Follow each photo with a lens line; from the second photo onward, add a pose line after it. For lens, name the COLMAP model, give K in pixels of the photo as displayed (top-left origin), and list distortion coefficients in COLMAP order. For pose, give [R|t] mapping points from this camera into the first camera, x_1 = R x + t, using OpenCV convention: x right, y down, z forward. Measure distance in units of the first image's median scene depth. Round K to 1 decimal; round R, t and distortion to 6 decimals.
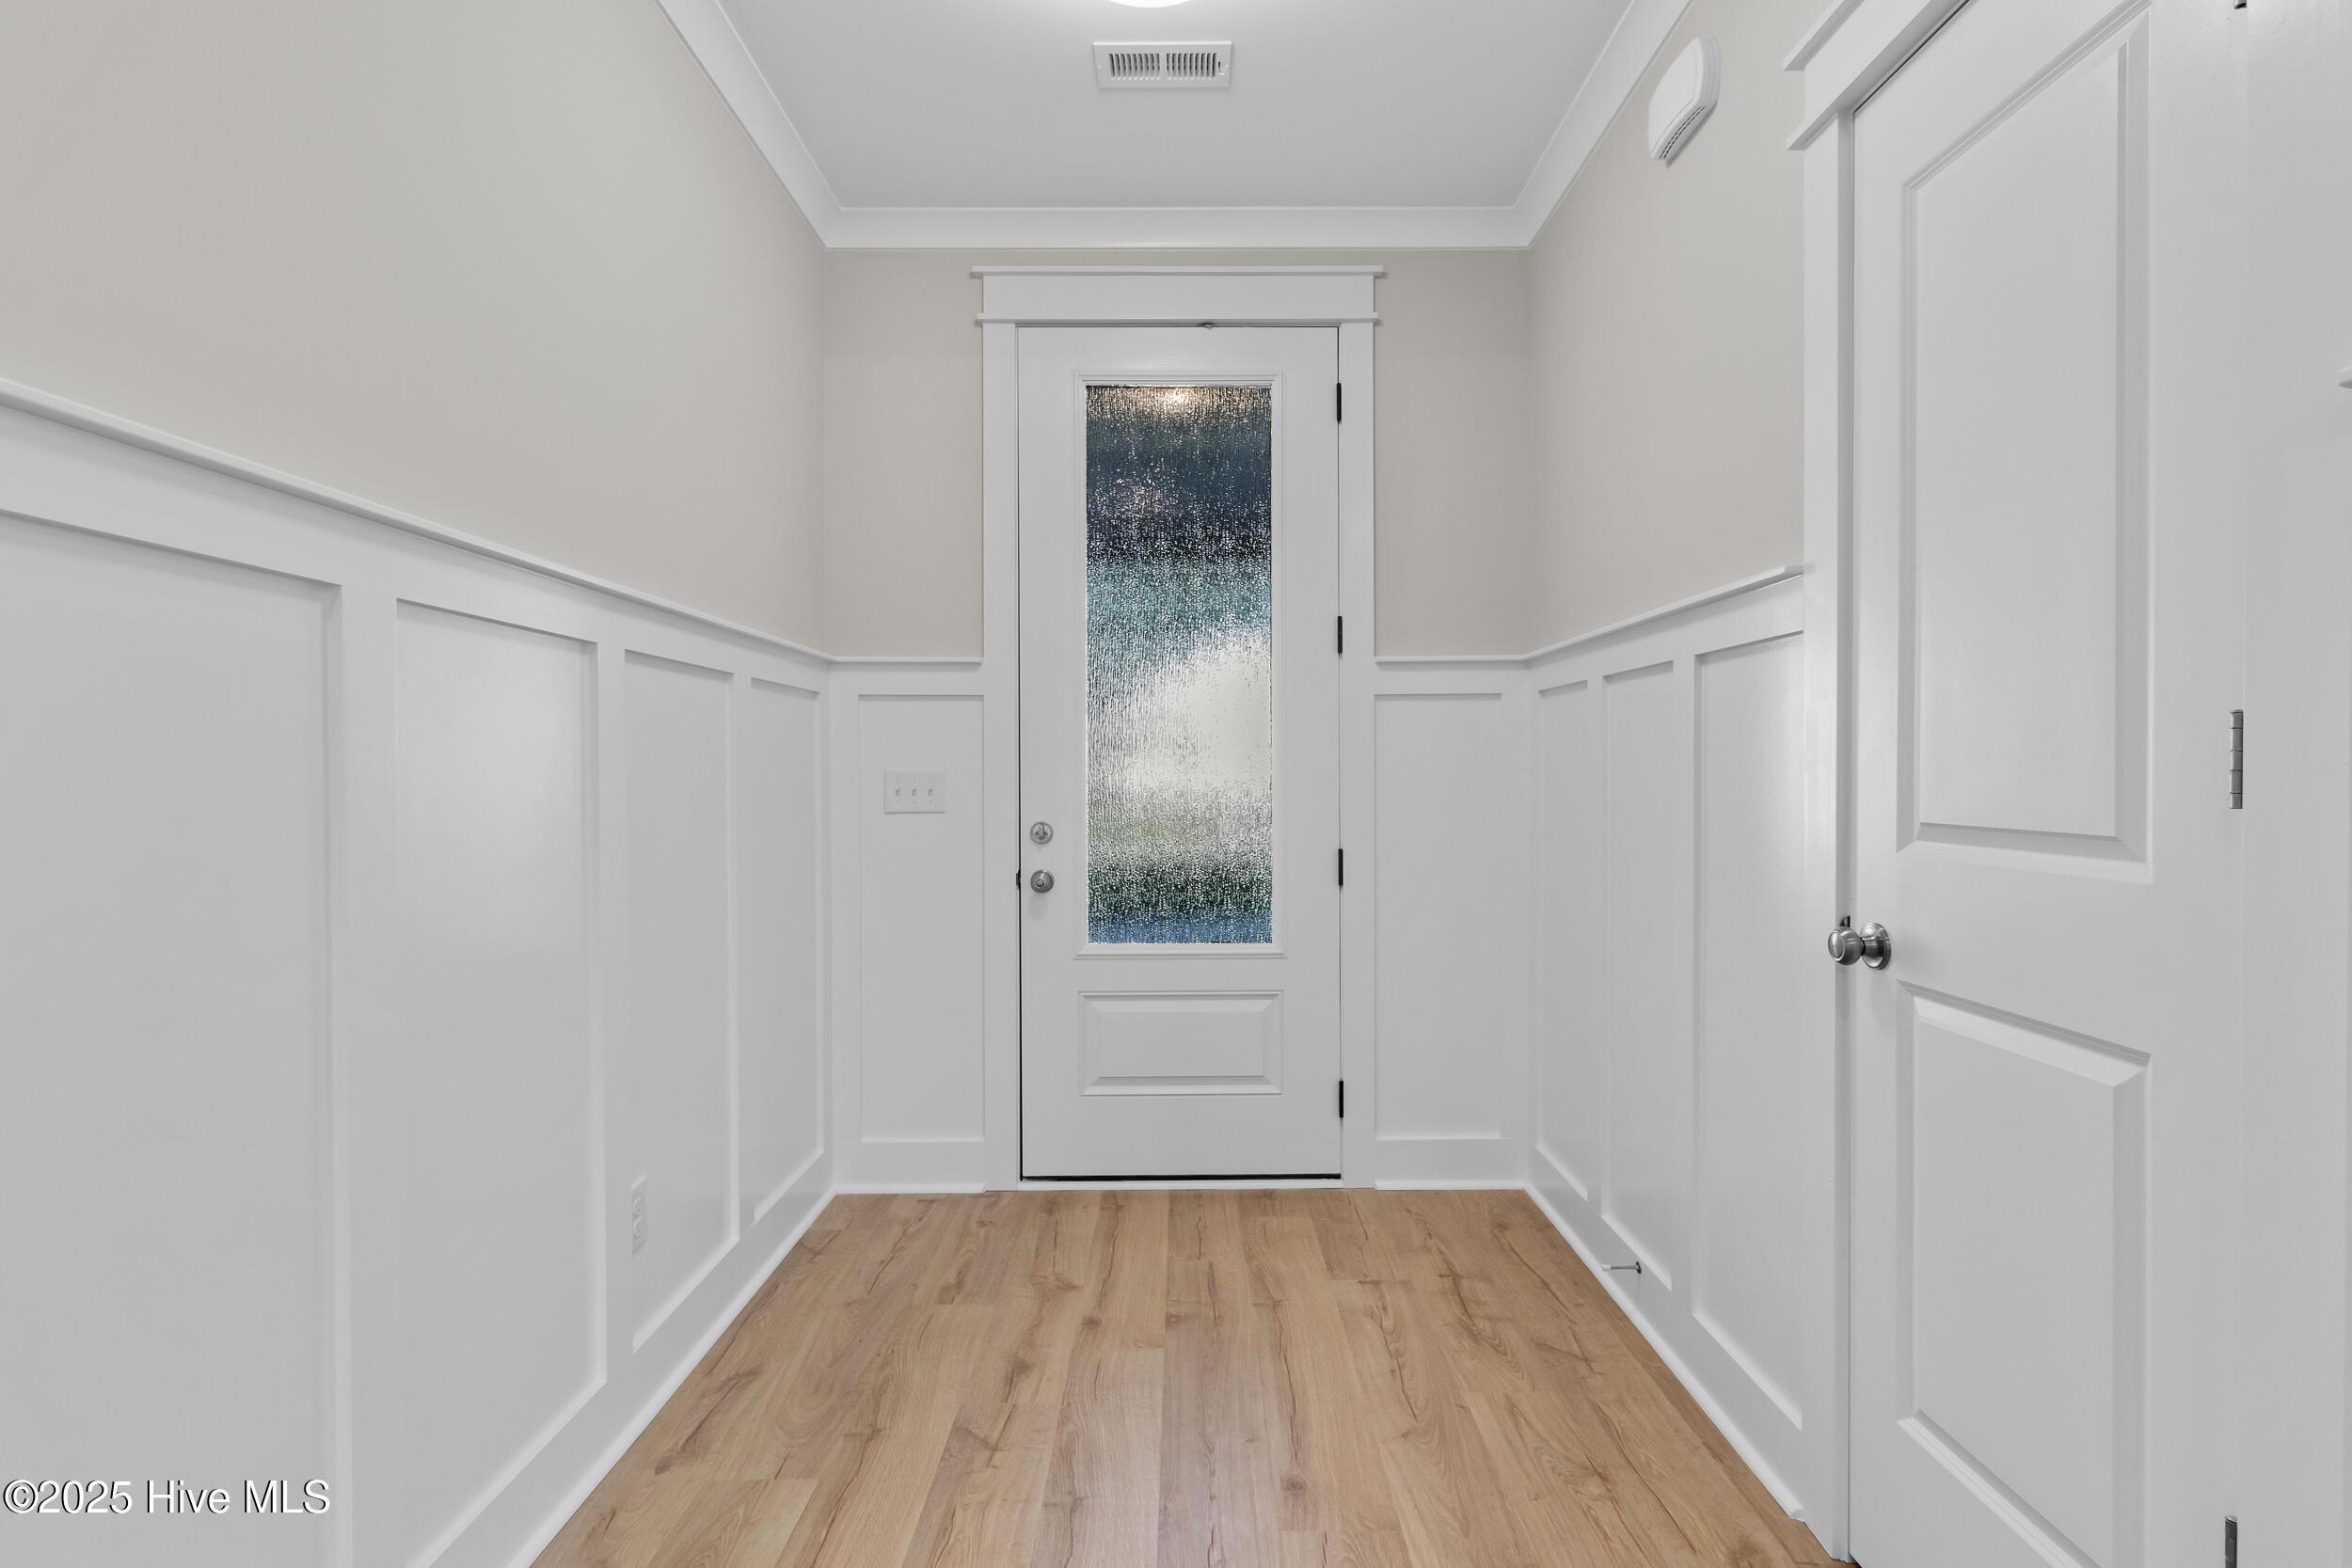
lens RADIAL K [[1089.2, 0, 1188.2], [0, 1089.2, 777.5], [0, 0, 1]] dist [0.000934, -0.000715]
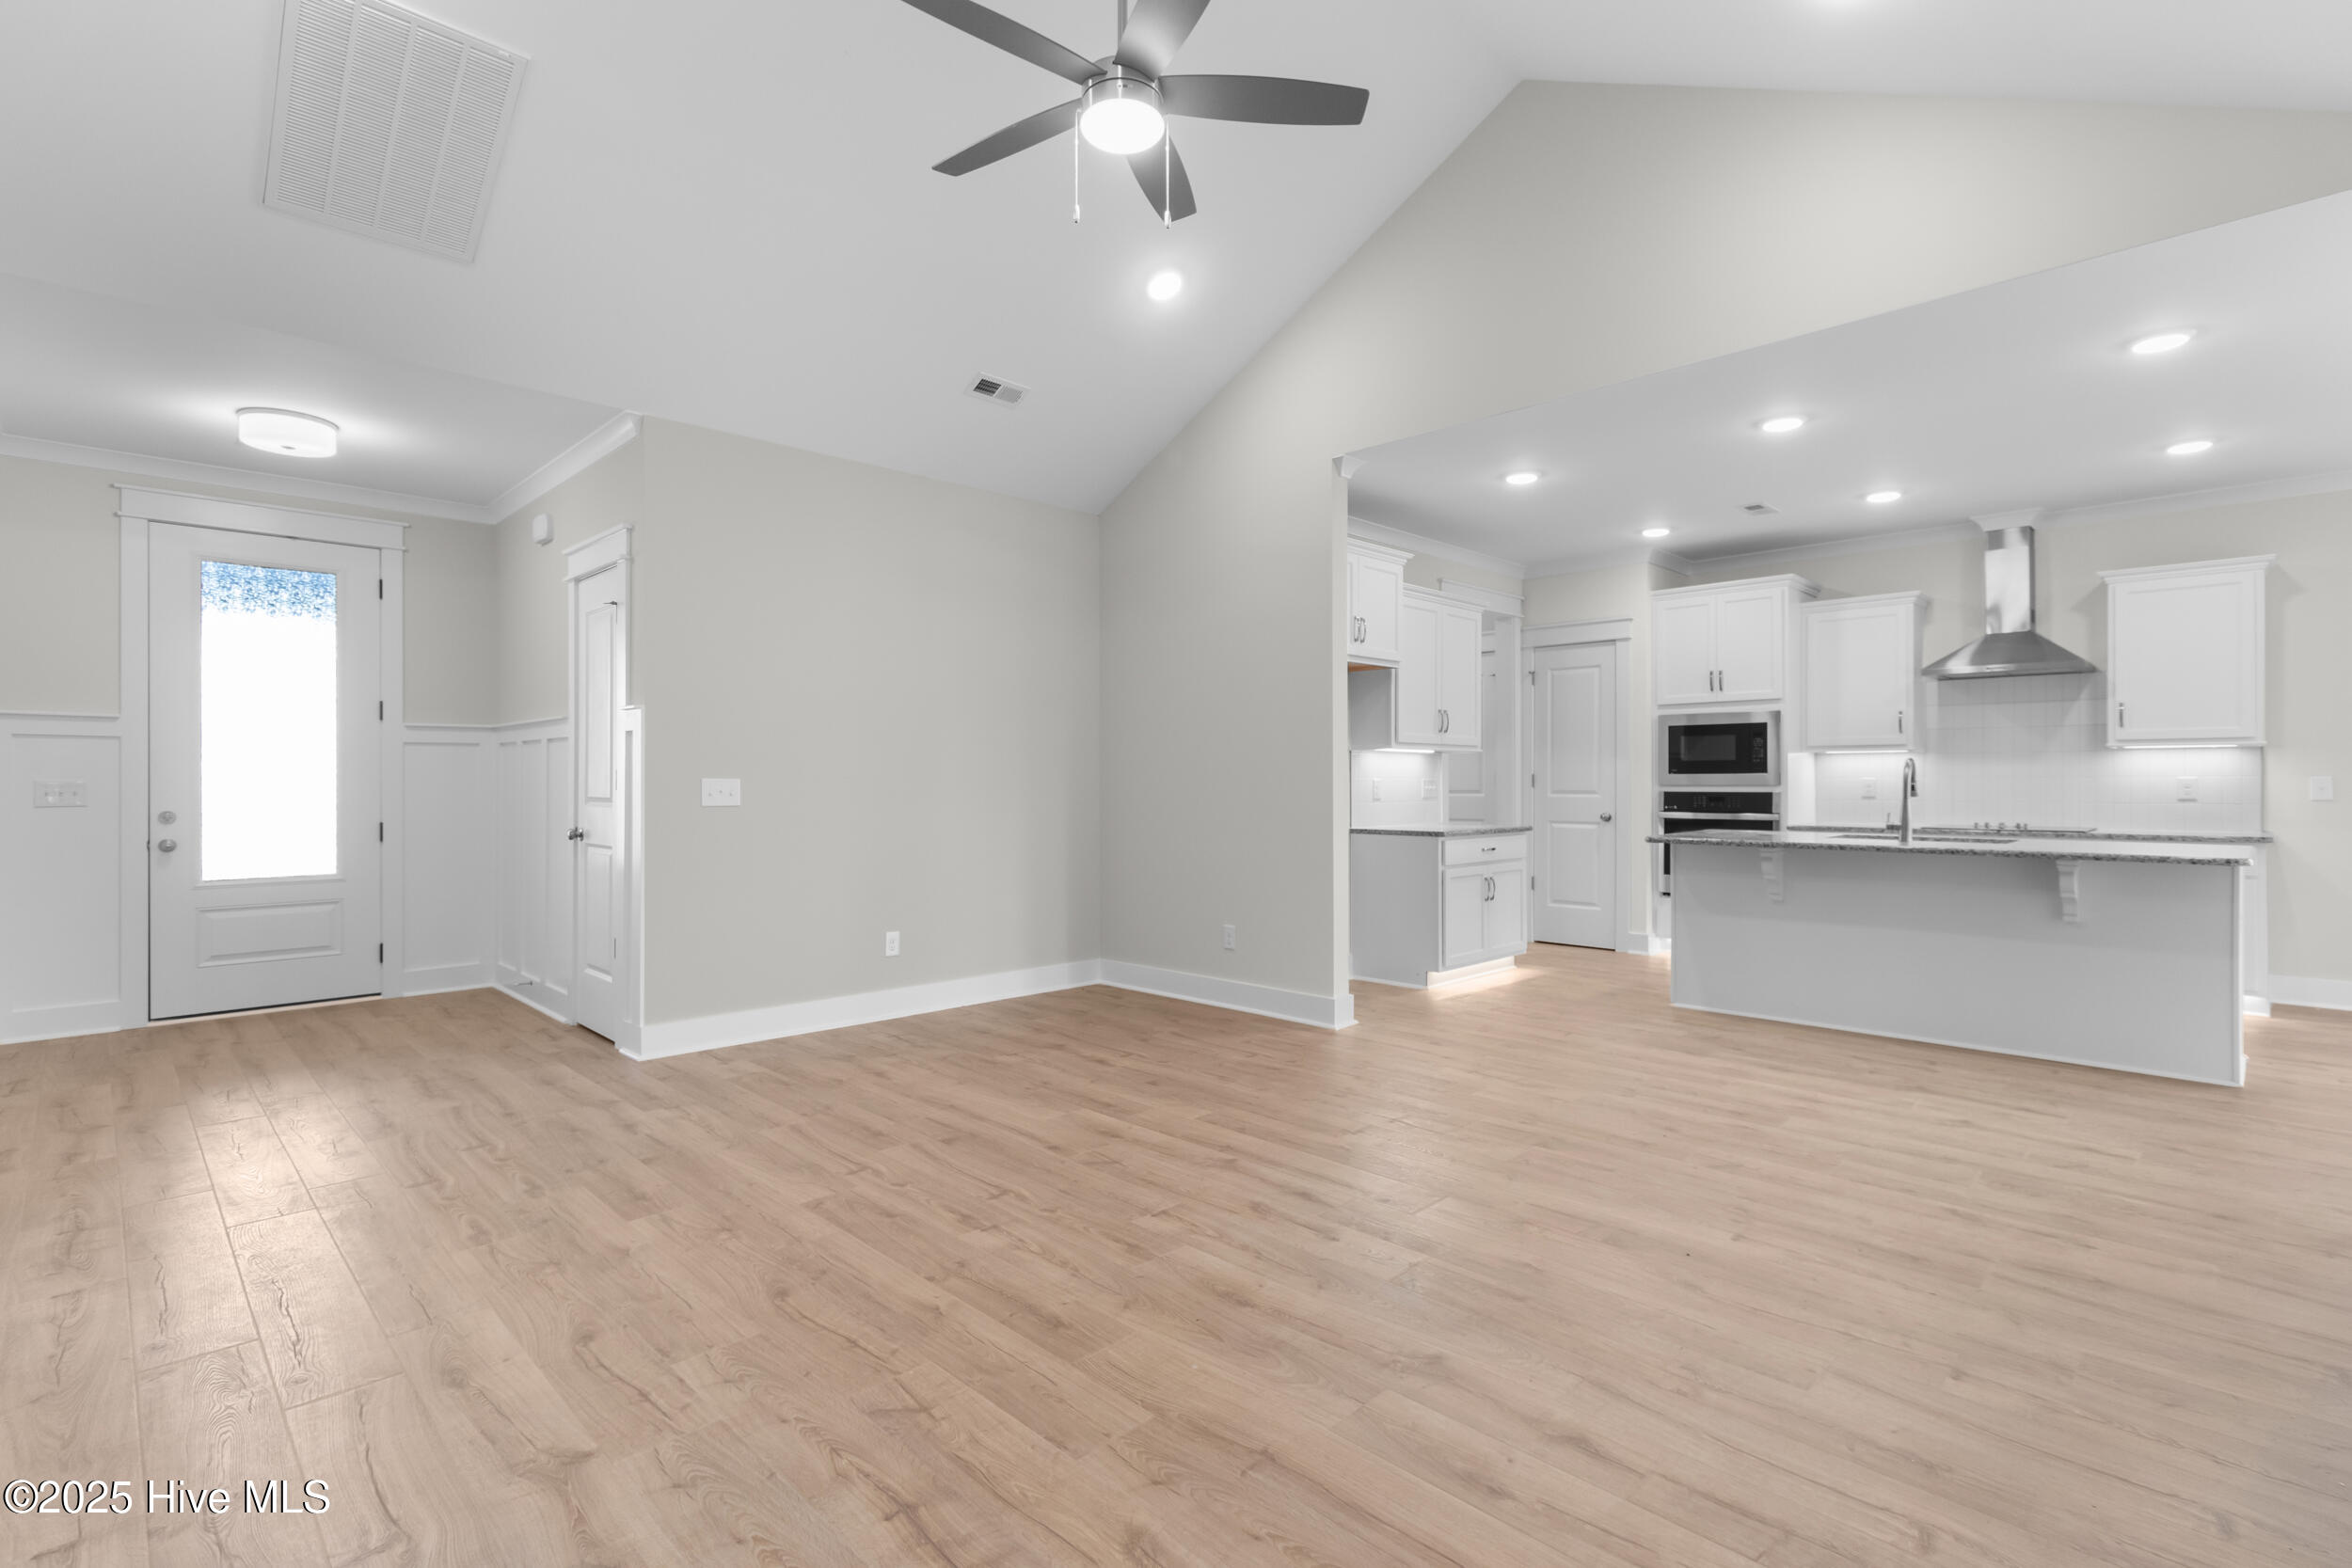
lens RADIAL K [[1089.2, 0, 1199.5], [0, 1089.2, 778.6], [0, 0, 1]] dist [0.000934, -0.000715]
pose [[0.705118, 0.002139, 0.709087, -0.206471], [0.001555, 0.999988, -0.004563, -0.000267], [-0.709088, 0.004321, 0.705107, -1.382765]]
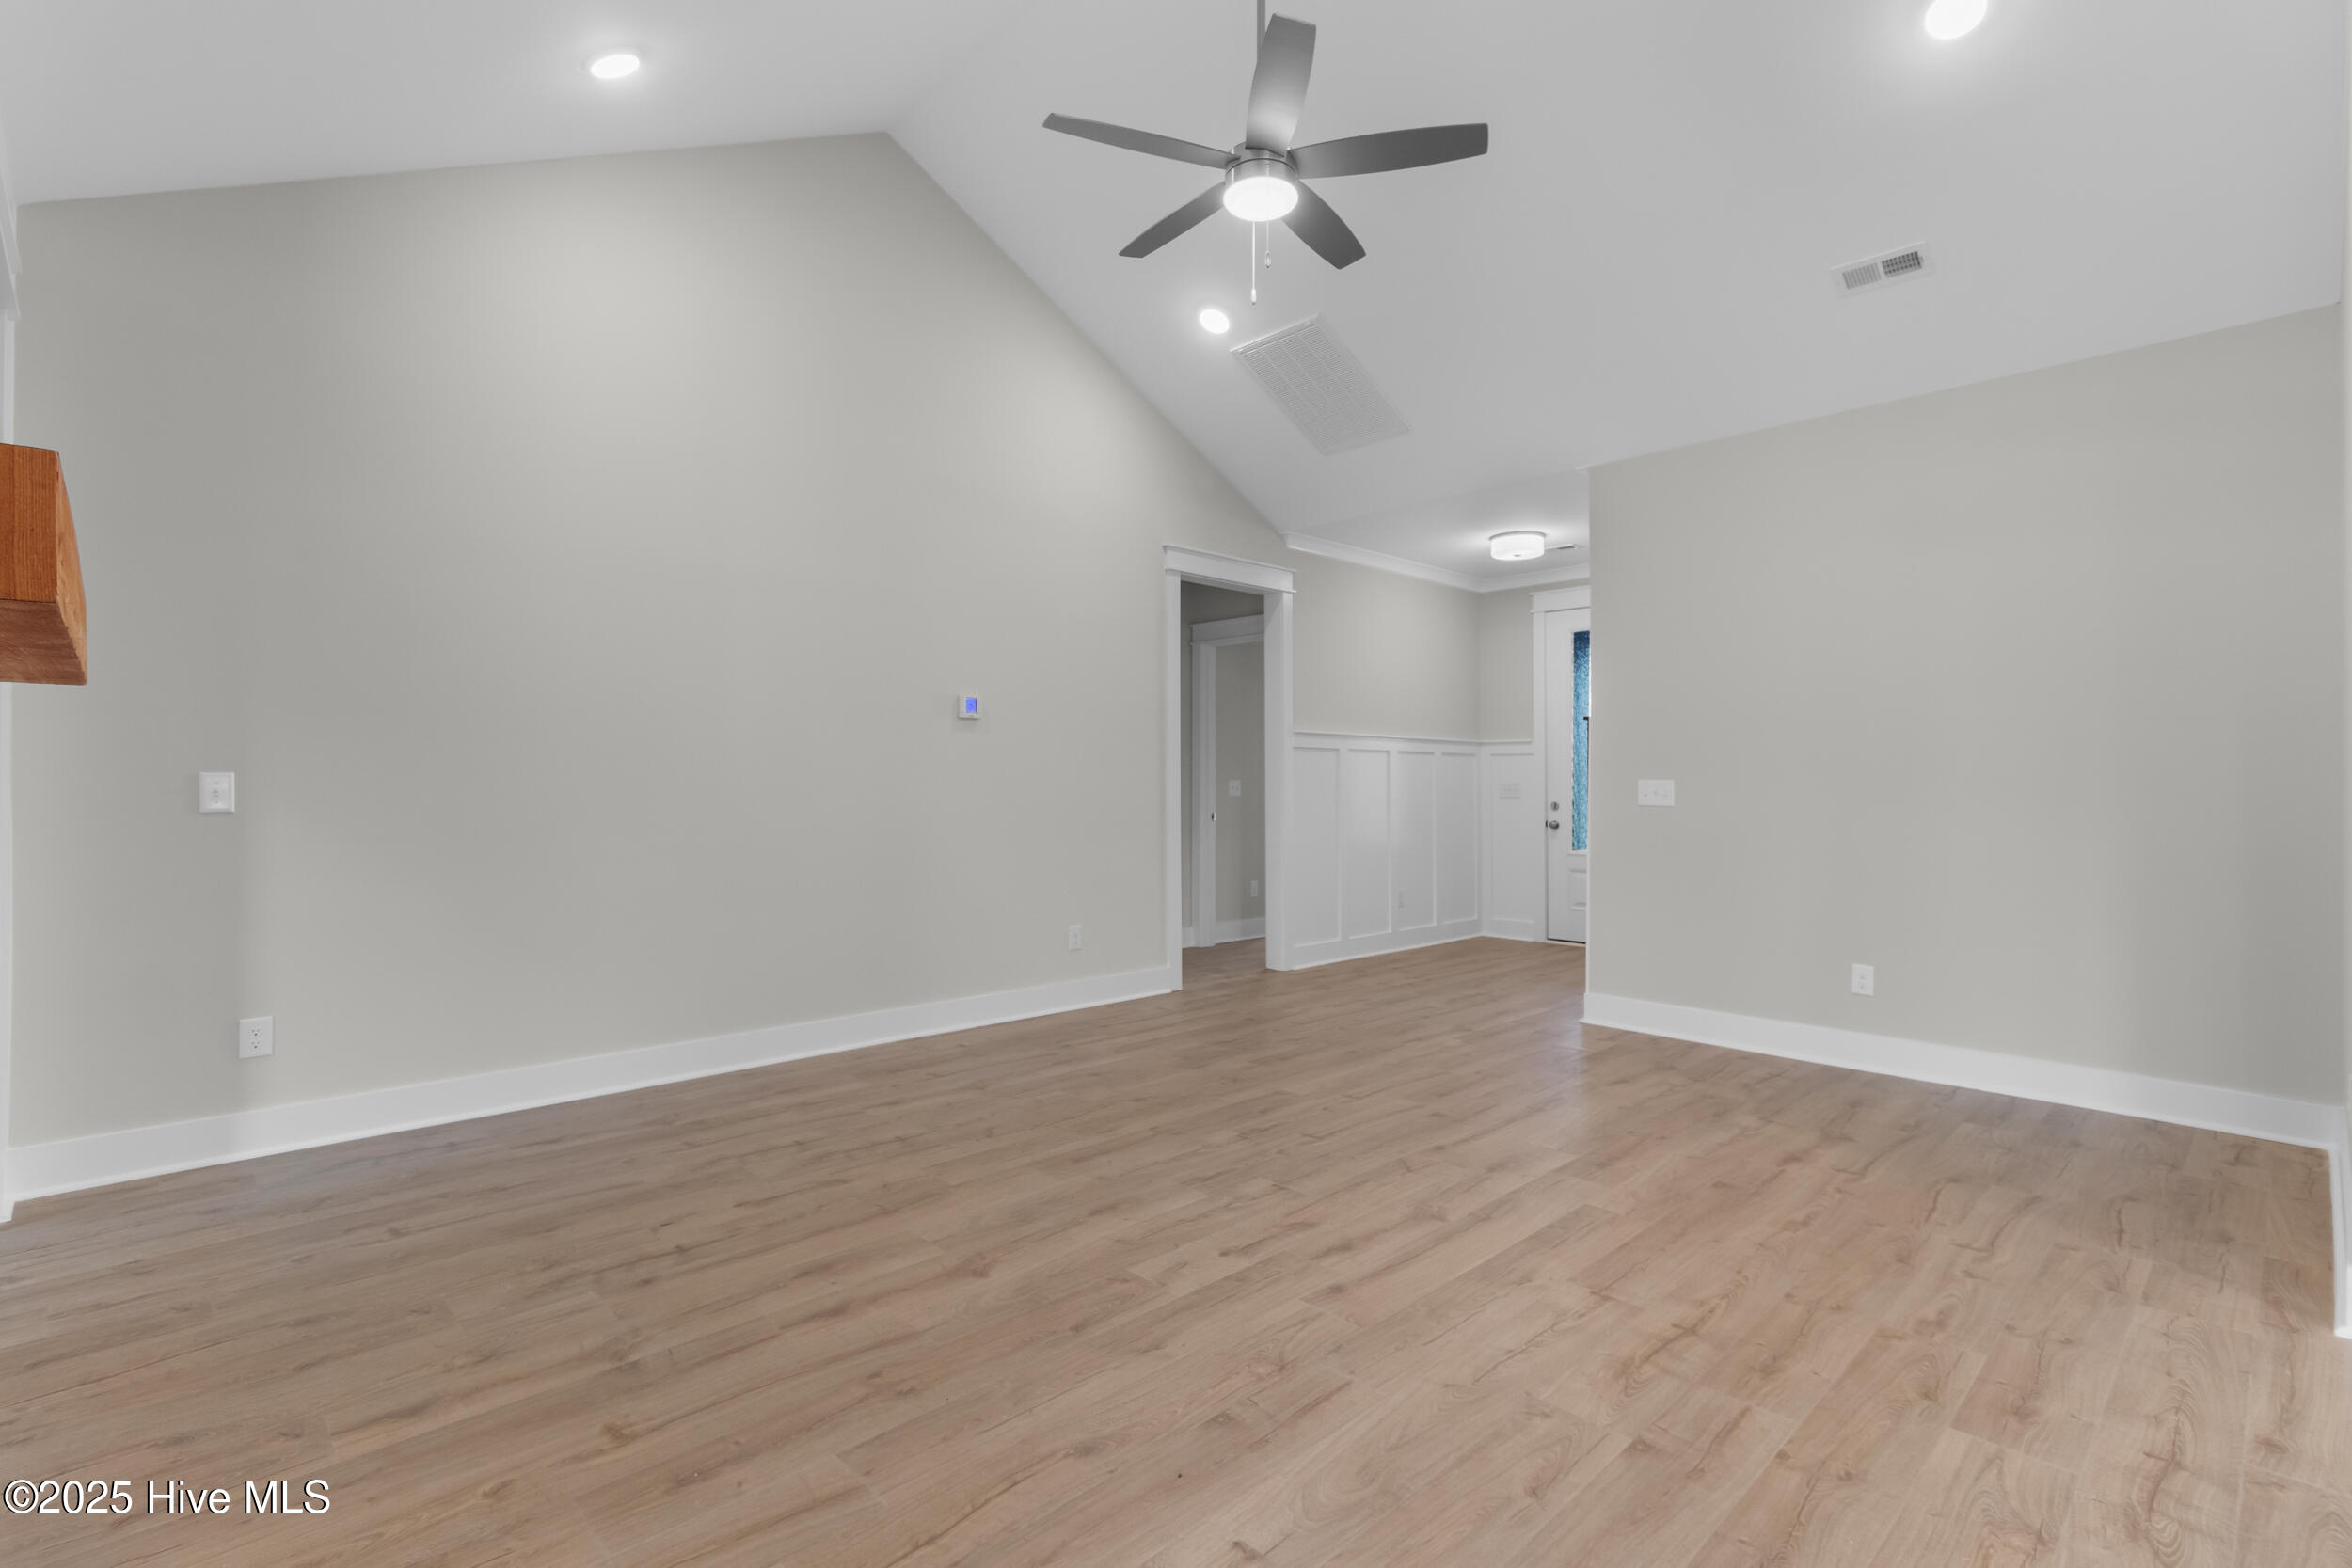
lens RADIAL K [[1089.2, 0, 1174.9], [0, 1089.2, 773.4], [0, 0, 1]] dist [0.000934, -0.000715]
pose [[0.688760, -0.003110, -0.724983, 1.135723], [-0.004709, 0.999951, -0.008764, -0.000209], [0.724974, 0.009450, 0.688711, -1.459061]]
